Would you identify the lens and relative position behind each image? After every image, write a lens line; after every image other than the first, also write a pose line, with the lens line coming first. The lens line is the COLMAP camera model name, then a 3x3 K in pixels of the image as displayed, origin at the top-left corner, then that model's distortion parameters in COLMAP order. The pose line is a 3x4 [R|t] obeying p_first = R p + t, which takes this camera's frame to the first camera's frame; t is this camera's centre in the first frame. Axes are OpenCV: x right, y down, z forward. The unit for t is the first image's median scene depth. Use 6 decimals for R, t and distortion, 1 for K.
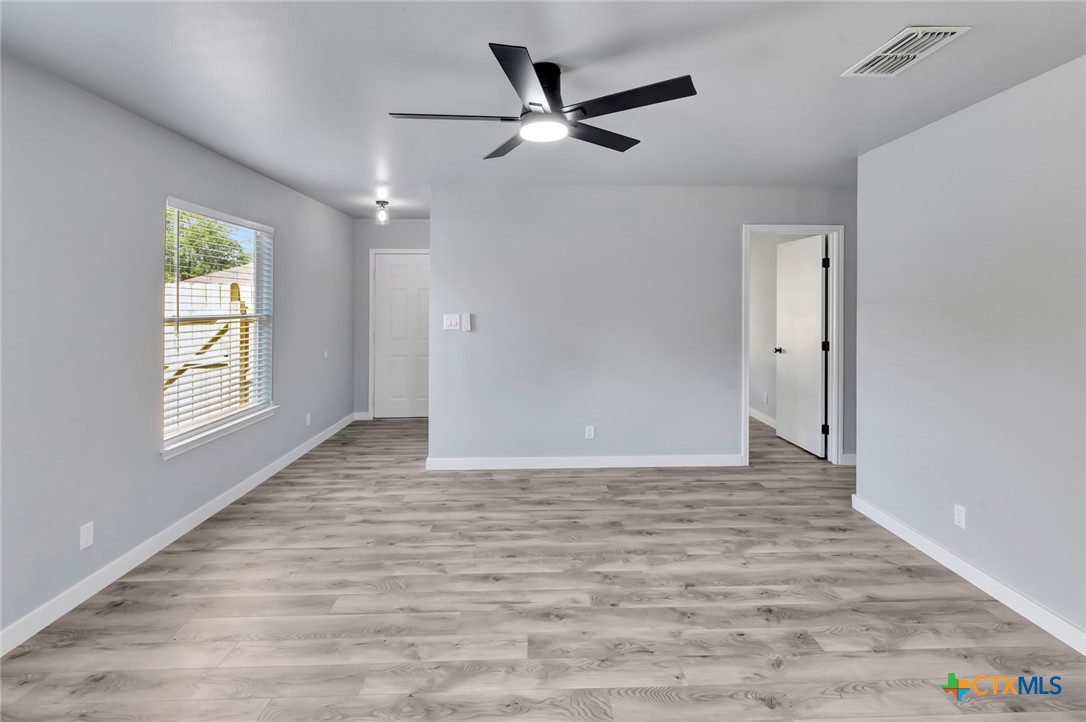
lens RADIAL K [[484.3, 0, 527.8], [0, 484.3, 403.3], [0, 0, 1]] dist [0.016997, 0.000038]
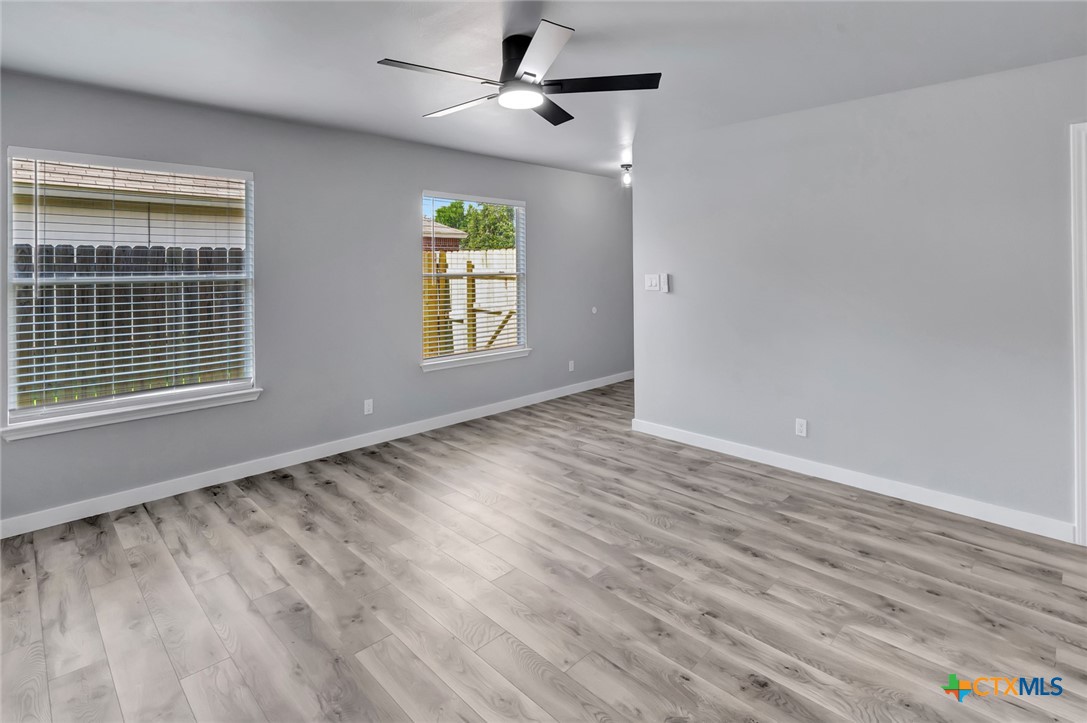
lens RADIAL K [[516.9, 0, 557.5], [0, 516.9, 389.4], [0, 0, 1]] dist [0.016323, -0.000273]
pose [[0.699356, 0.167109, -0.694964, 0.642182], [-0.143242, 0.985329, 0.092783, -0.034693], [0.700274, 0.034660, 0.713033, 0.179419]]
